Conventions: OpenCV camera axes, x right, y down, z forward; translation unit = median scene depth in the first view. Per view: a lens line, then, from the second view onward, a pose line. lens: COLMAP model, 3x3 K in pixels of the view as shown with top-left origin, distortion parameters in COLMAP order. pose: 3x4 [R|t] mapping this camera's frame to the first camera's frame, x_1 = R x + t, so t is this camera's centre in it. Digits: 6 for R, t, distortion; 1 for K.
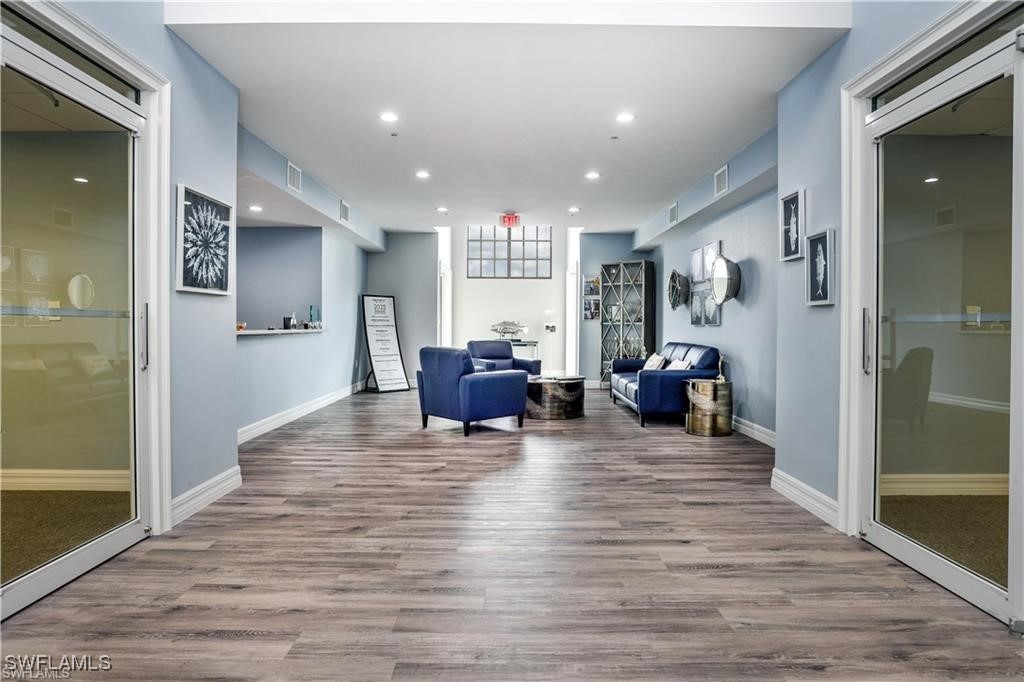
lens RADIAL K [[571.6, 0, 511.3], [0, 571.6, 334.3], [0, 0, 1]] dist [0.001062, -0.000858]
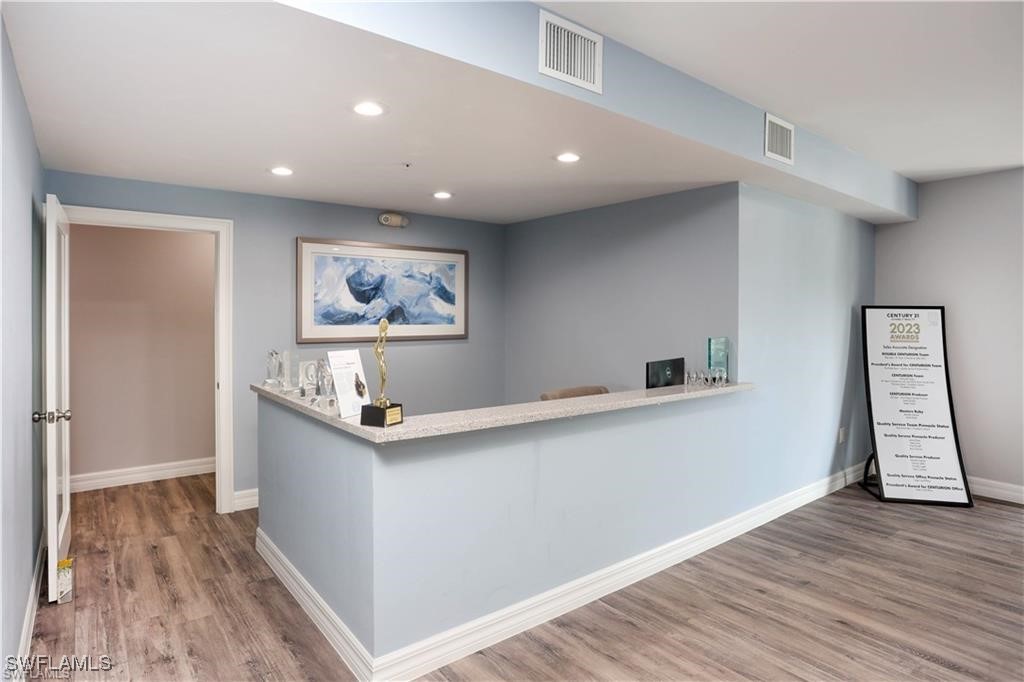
lens RADIAL K [[571.6, 0, 510.2], [0, 571.6, 334.8], [0, 0, 1]] dist [0.001062, -0.000858]
pose [[0.610310, 0.010537, -0.792093, -0.036022], [-0.022190, 0.999747, -0.003798, -0.033740], [0.791852, 0.019895, 0.610389, 0.415201]]
